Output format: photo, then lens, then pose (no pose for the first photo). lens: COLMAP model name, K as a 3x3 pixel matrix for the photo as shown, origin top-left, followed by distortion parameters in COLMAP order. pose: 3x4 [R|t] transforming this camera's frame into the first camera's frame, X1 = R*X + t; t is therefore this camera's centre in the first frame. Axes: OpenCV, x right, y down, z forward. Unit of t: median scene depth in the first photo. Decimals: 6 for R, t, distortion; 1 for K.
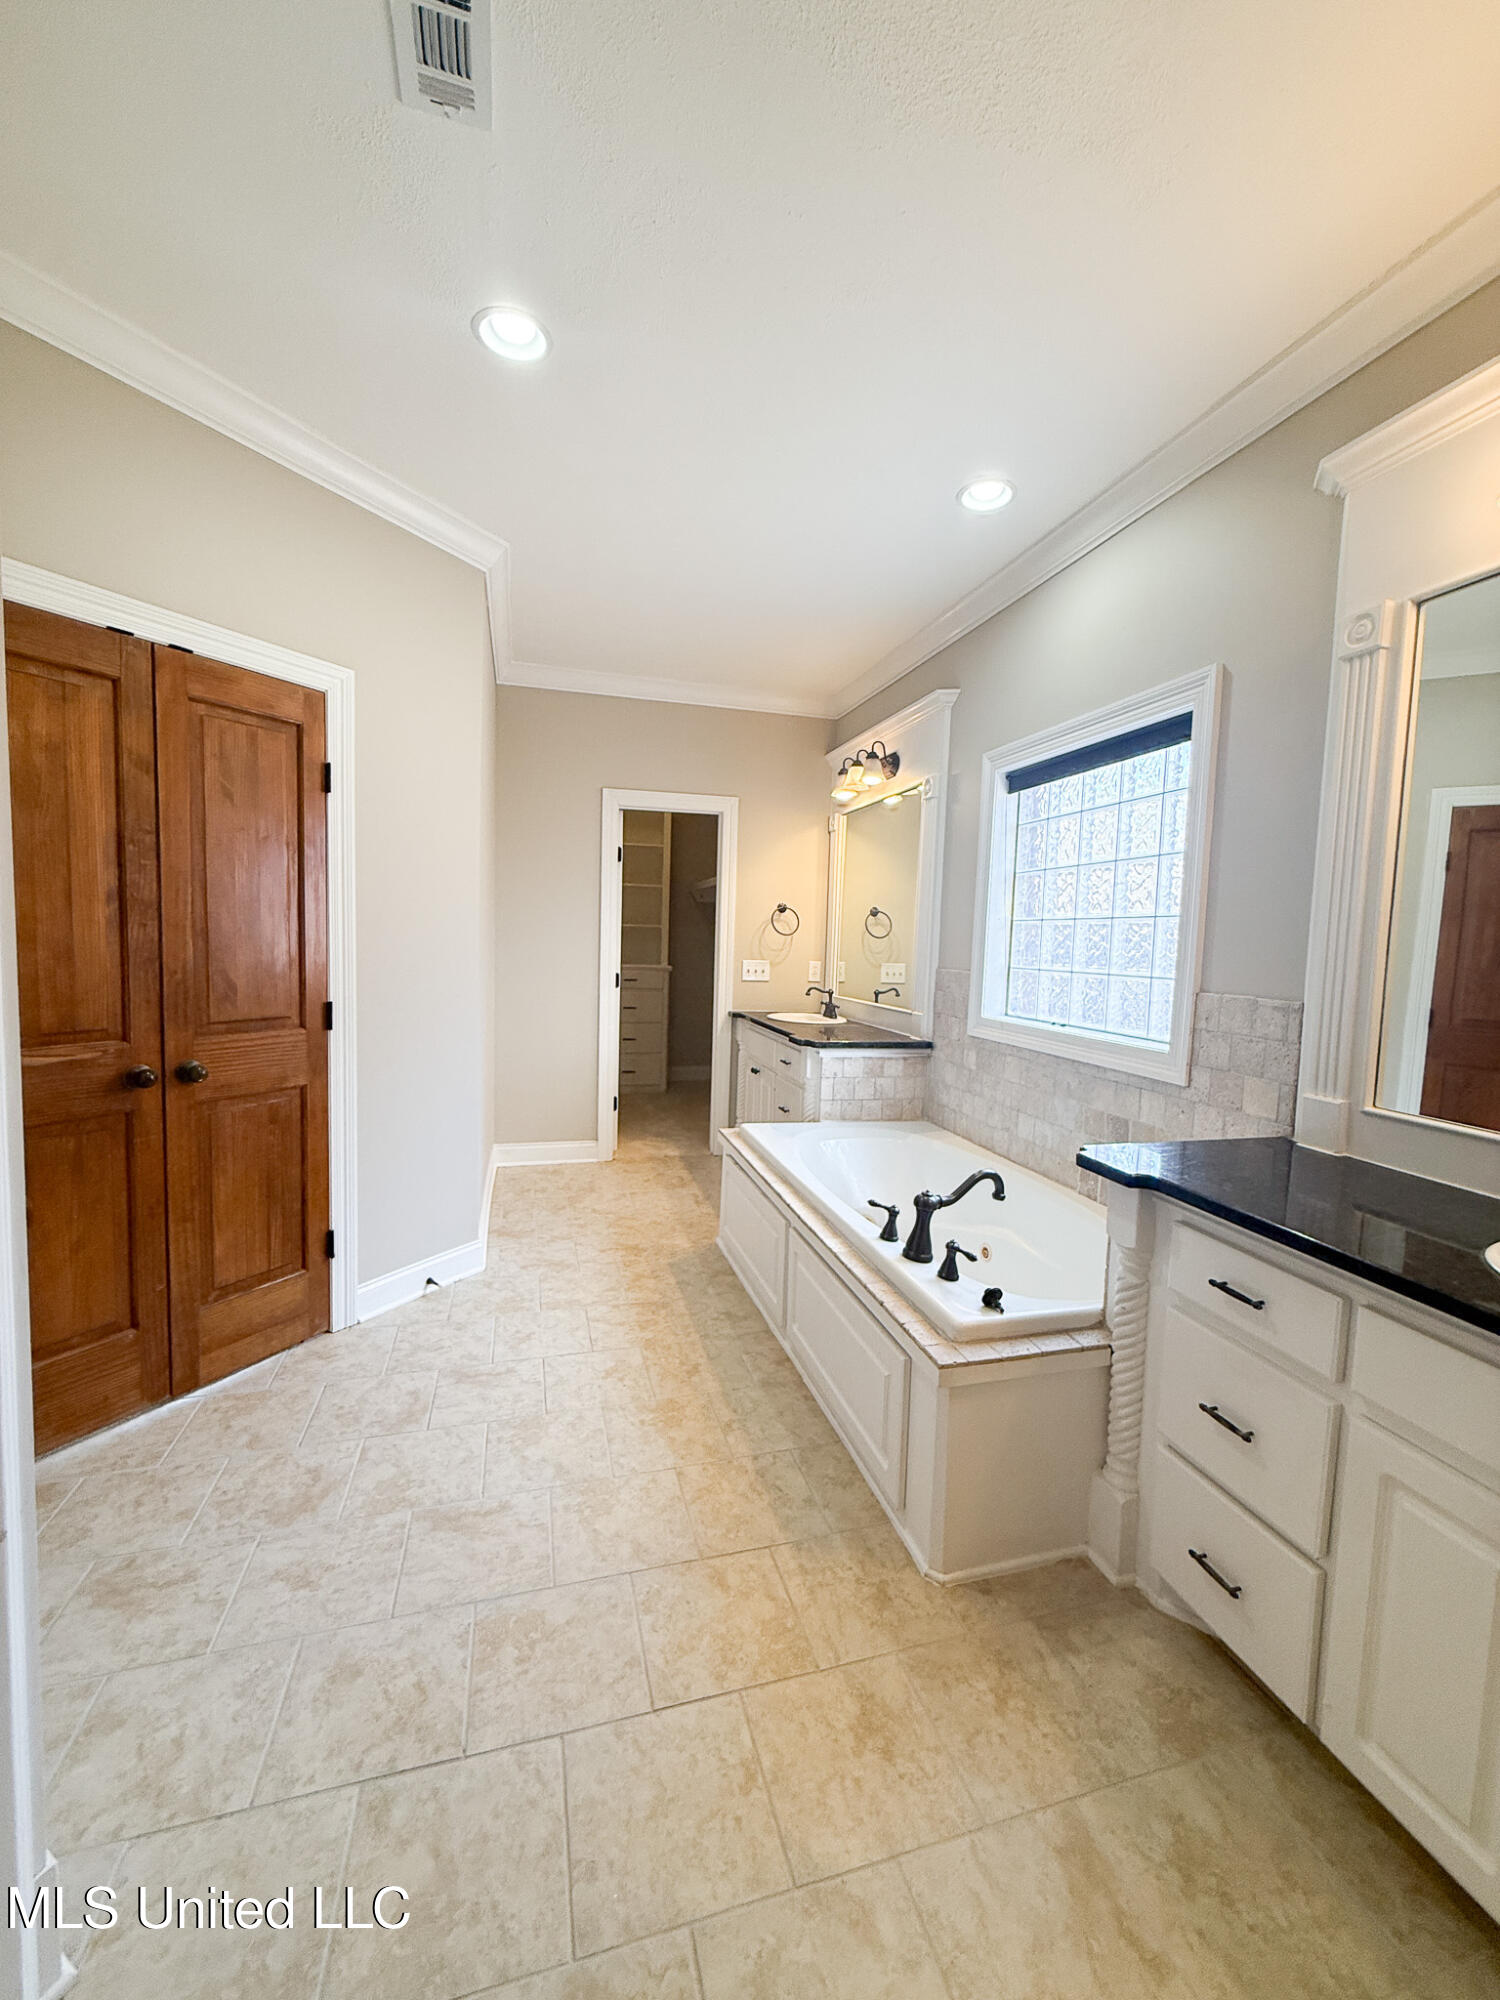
lens RADIAL K [[794.1, 0, 754.7], [0, 794.1, 993.2], [0, 0, 1]] dist [-0.000721, 0.000451]
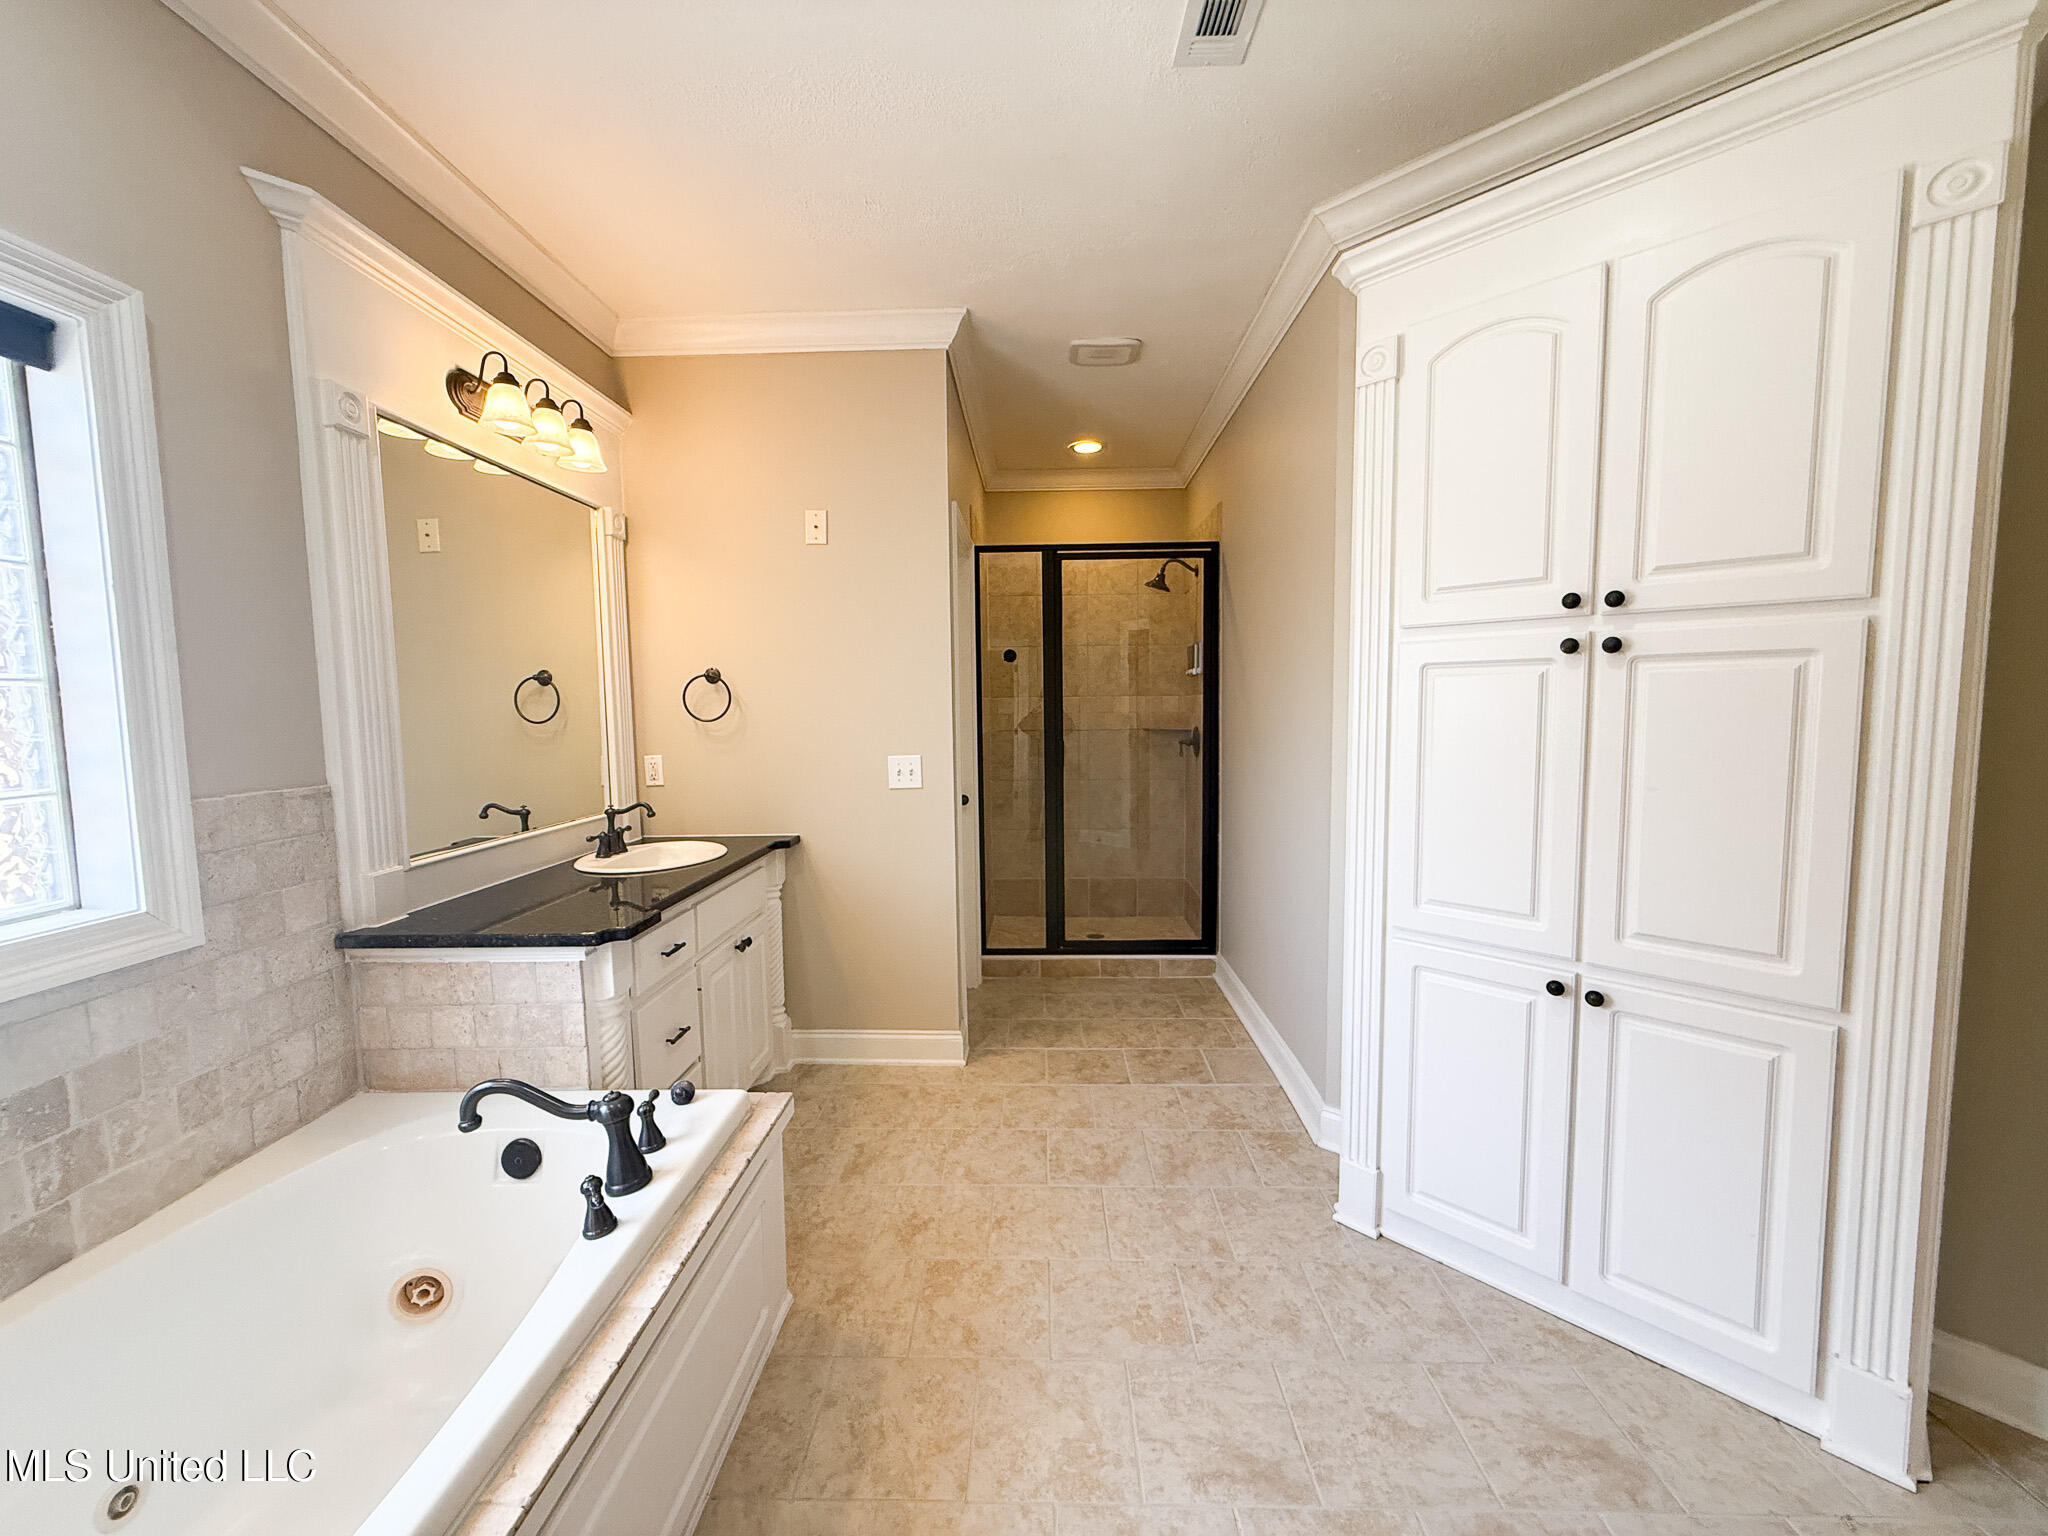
lens RADIAL K [[813.1, 0, 1020.1], [0, 813.1, 765.8], [0, 0, 1]] dist [-0.000721, 0.000451]
pose [[-0.953360, -0.041759, 0.298933, -0.285769], [0.005841, 0.987645, 0.156596, -0.124607], [-0.301779, 0.151039, -0.941338, 1.349087]]
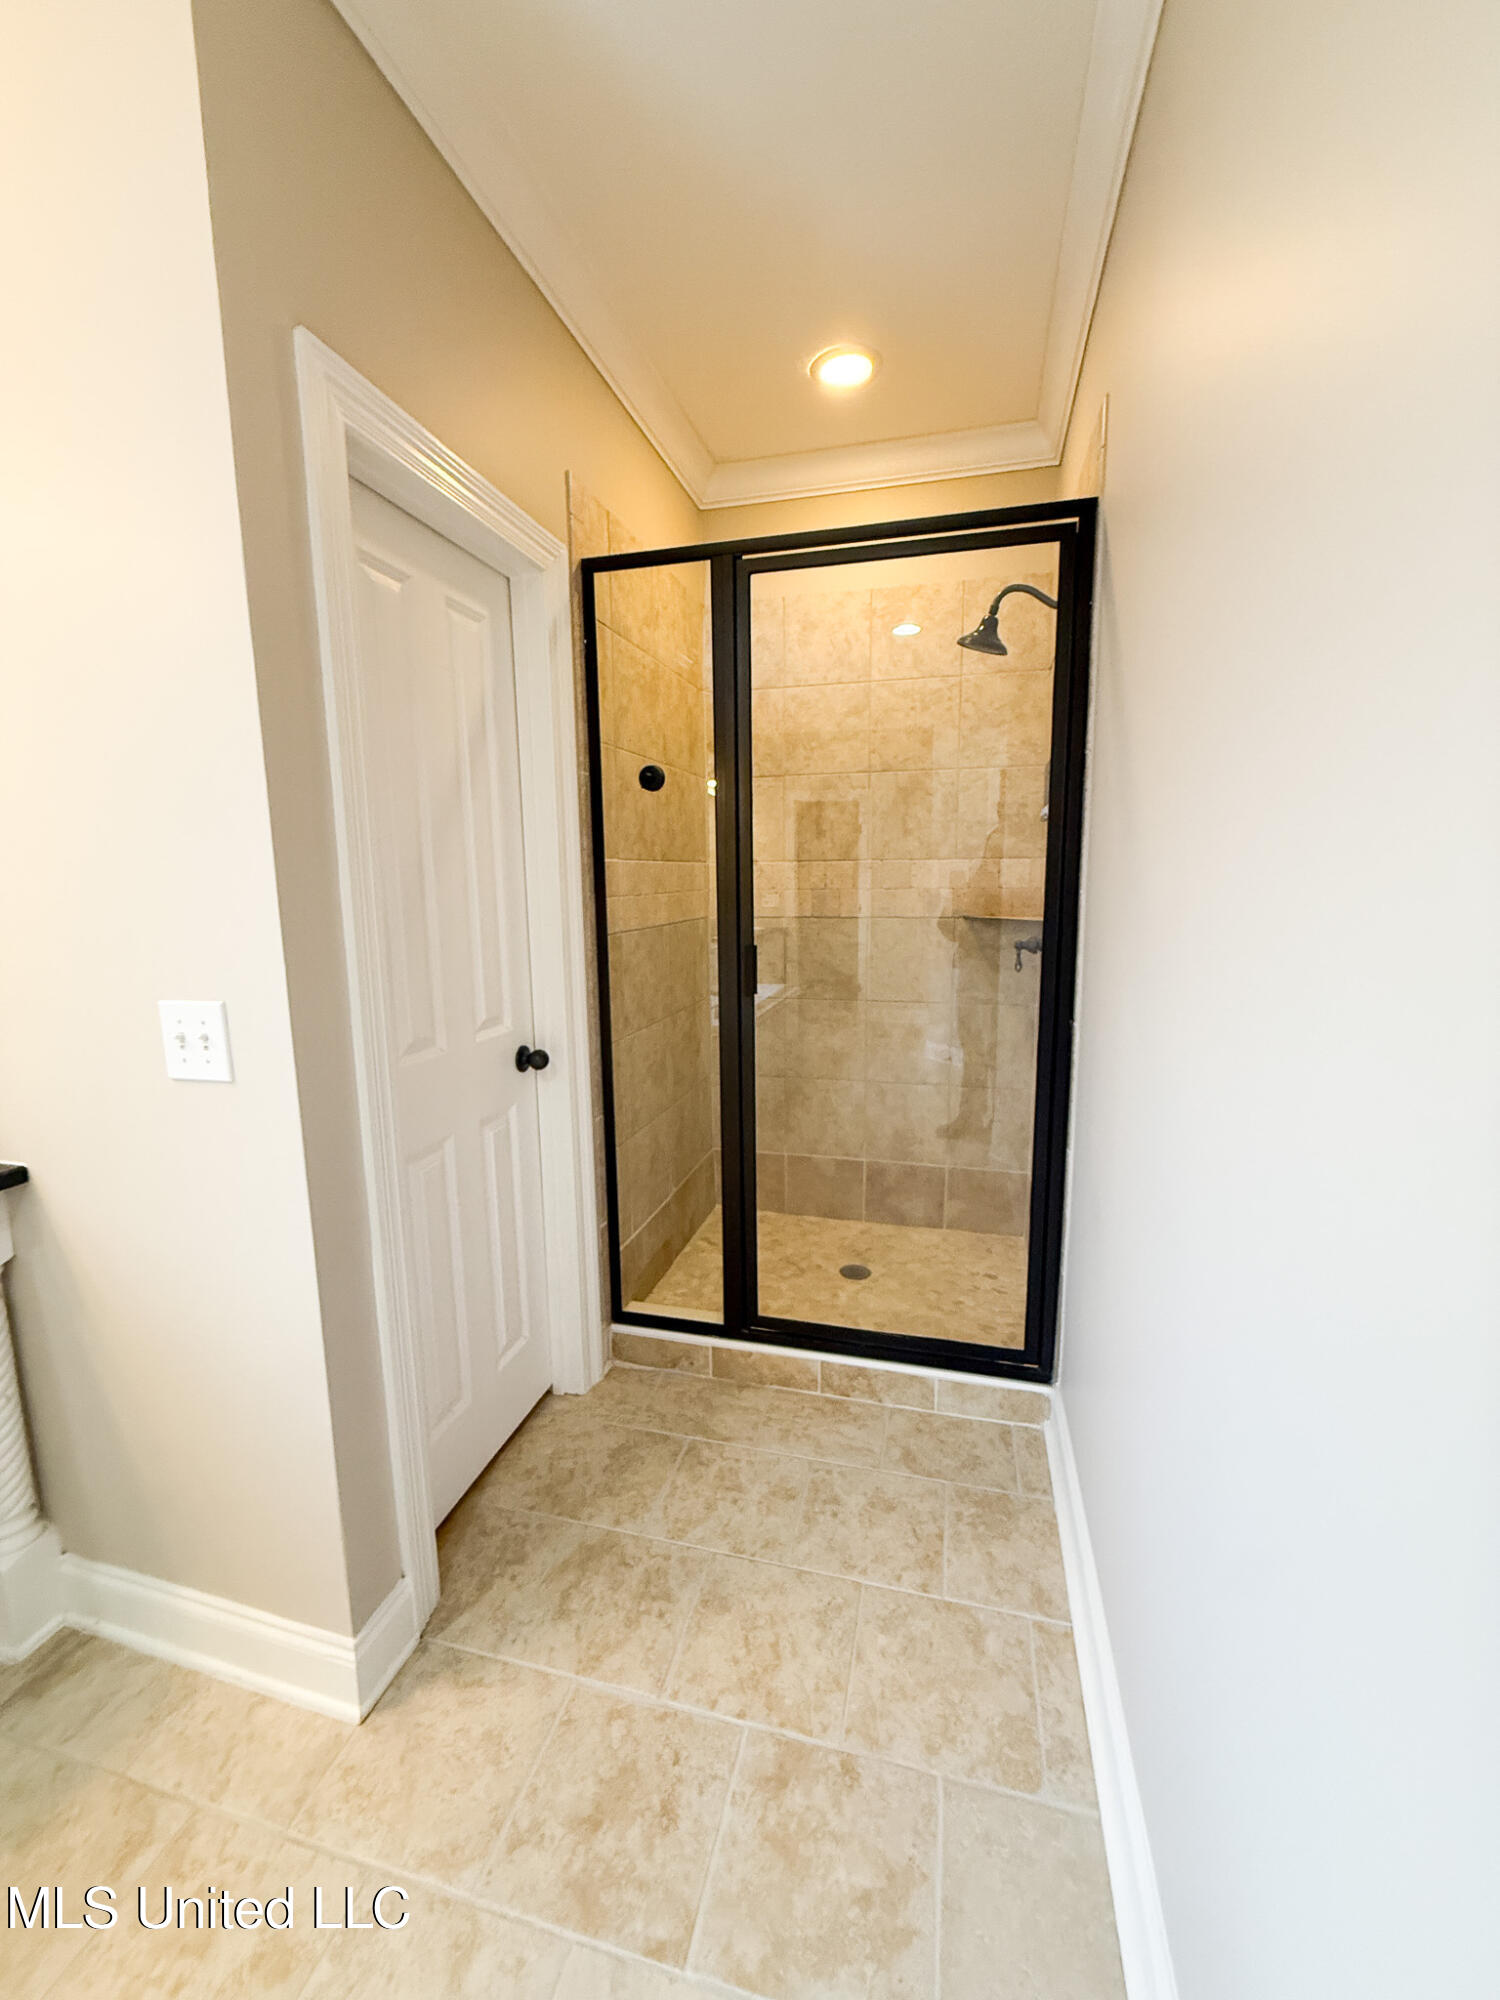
lens RADIAL K [[794.1, 0, 750.9], [0, 794.1, 992.5], [0, 0, 1]] dist [-0.000721, 0.000451]
pose [[-0.859930, -0.095917, 0.501318, -0.288742], [0.022801, 0.973985, 0.225462, -0.049663], [-0.509902, 0.205312, -0.835372, 0.407423]]
